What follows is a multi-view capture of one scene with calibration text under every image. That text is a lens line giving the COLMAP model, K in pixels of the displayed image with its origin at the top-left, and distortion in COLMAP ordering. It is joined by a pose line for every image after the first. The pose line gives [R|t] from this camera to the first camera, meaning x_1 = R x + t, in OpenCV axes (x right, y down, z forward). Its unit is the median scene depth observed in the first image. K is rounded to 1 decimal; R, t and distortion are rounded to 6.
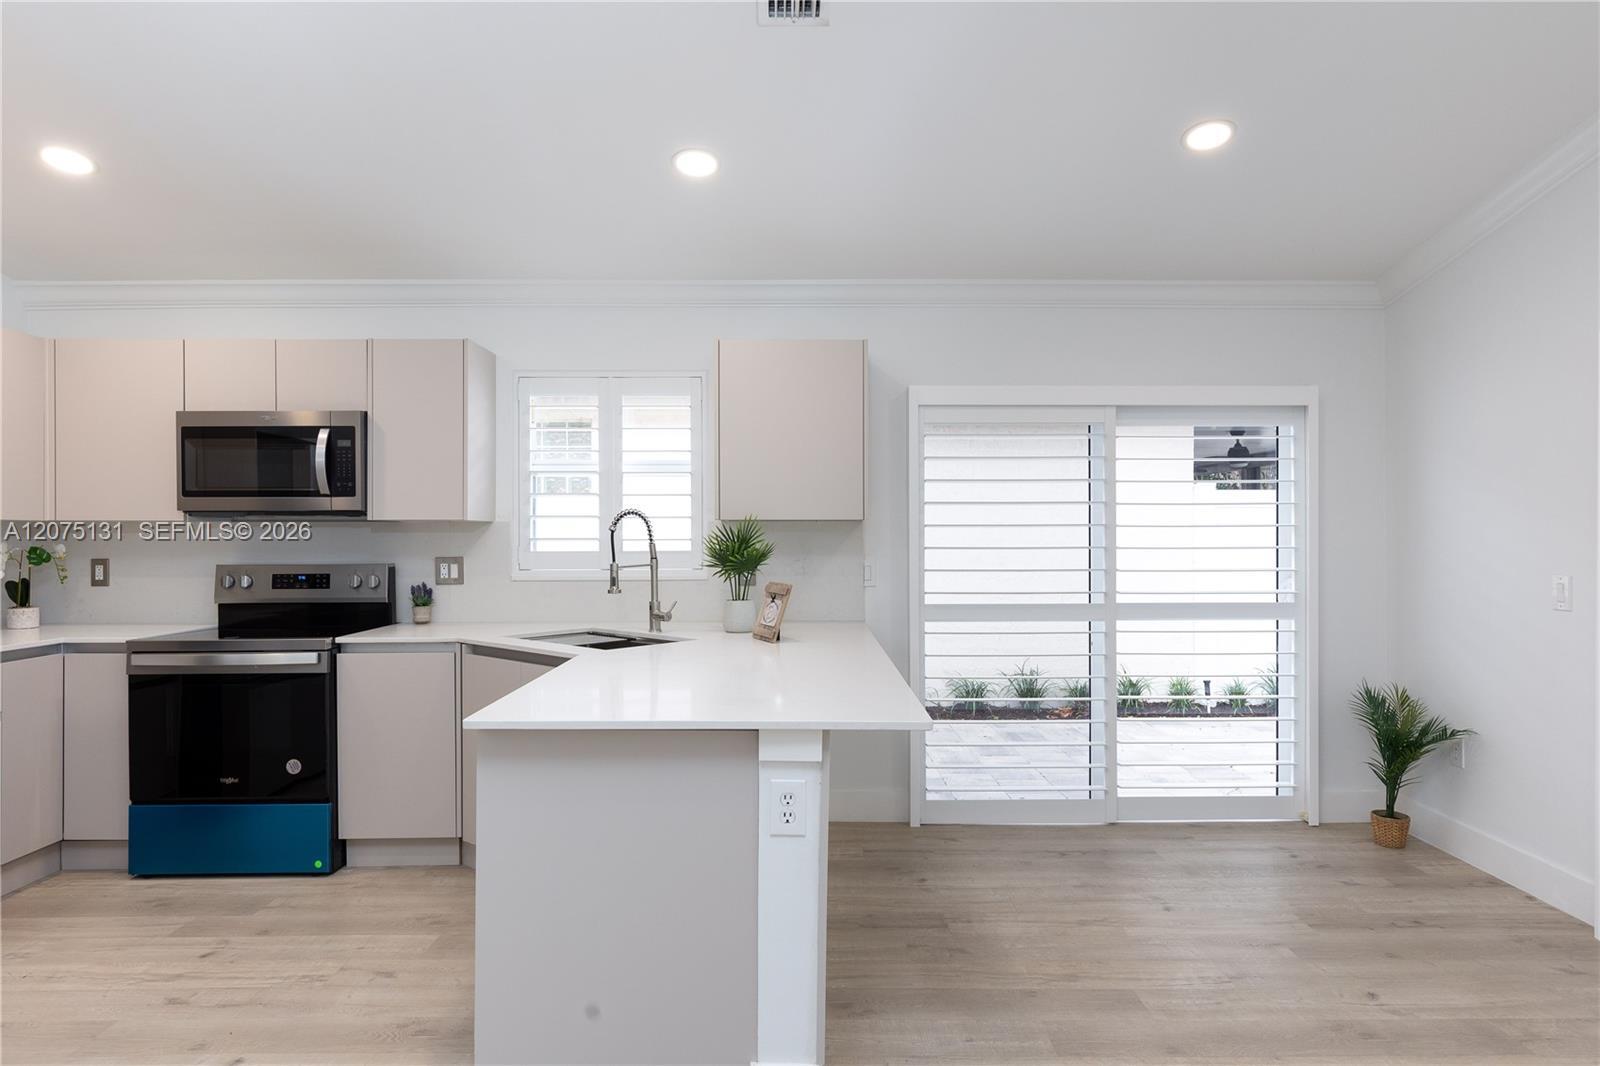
lens RADIAL K [[936.5, 0, 773.7], [0, 936.5, 526.0], [0, 0, 1]] dist [0.004257, -0.001683]
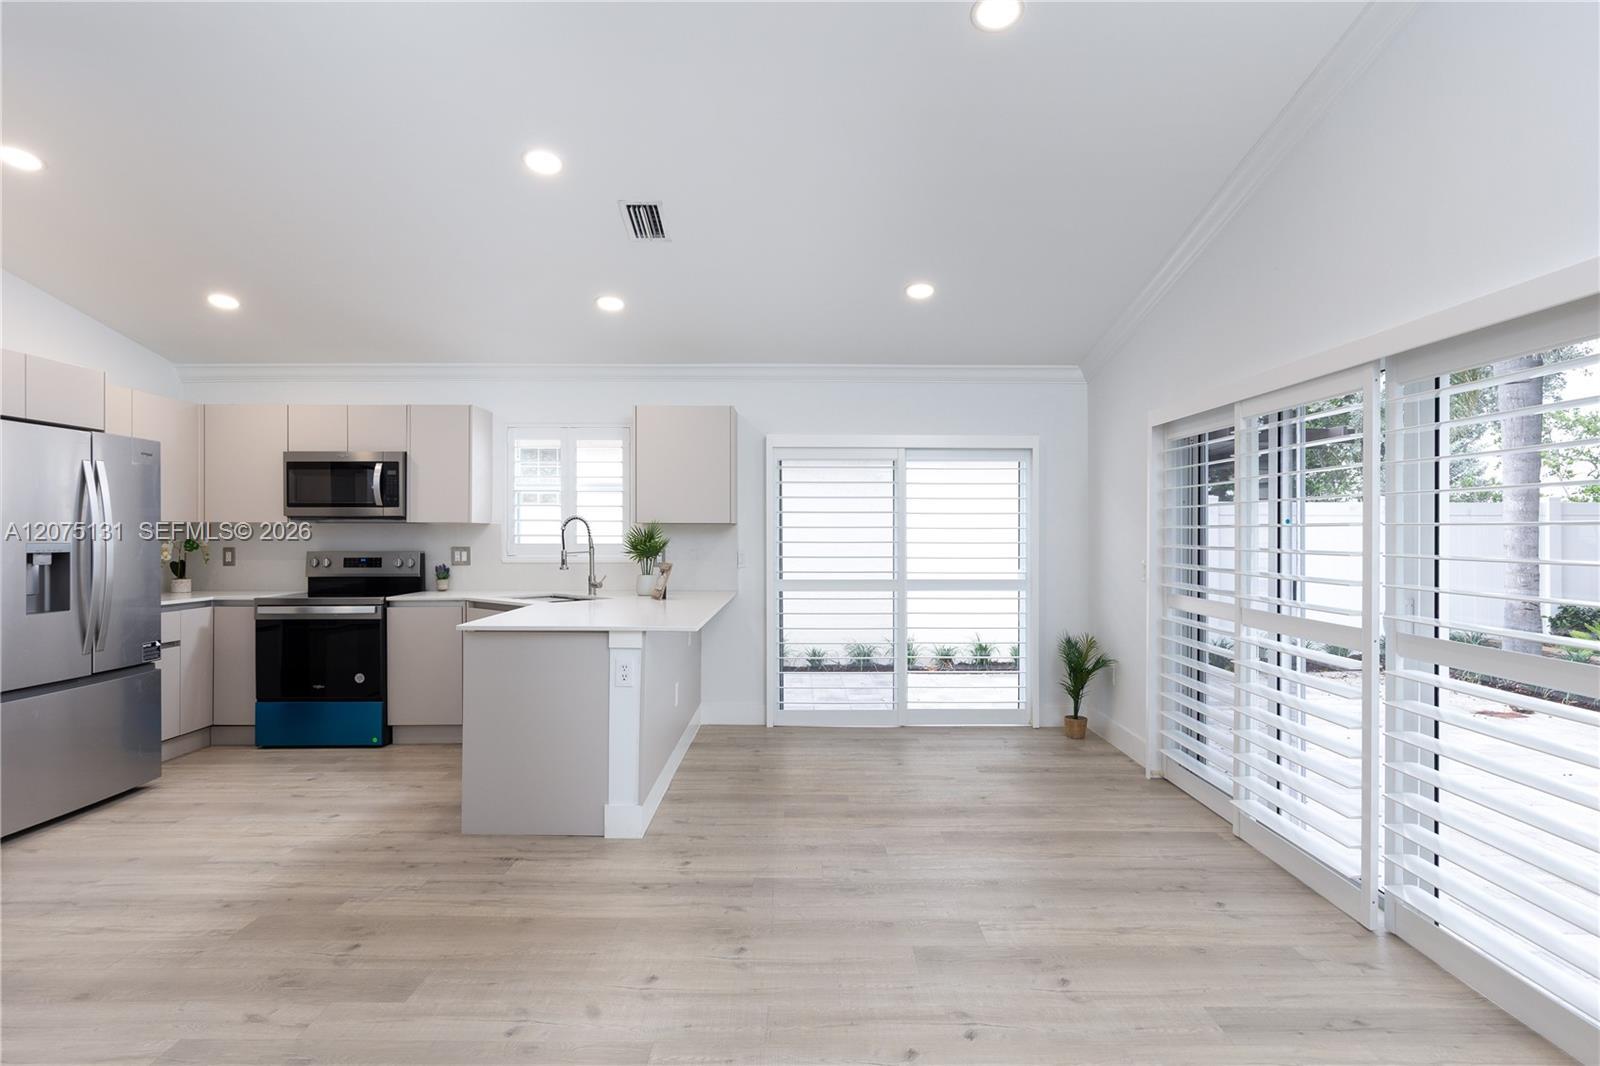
lens RADIAL K [[907.8, 0, 792.1], [0, 907.8, 526.5], [0, 0, 1]] dist [0.014910, -0.004716]
pose [[0.999984, 0.003194, -0.004743, 0.208942], [-0.003200, 0.999994, -0.001192, 0.000185], [0.004739, 0.001207, 0.999988, -0.497705]]
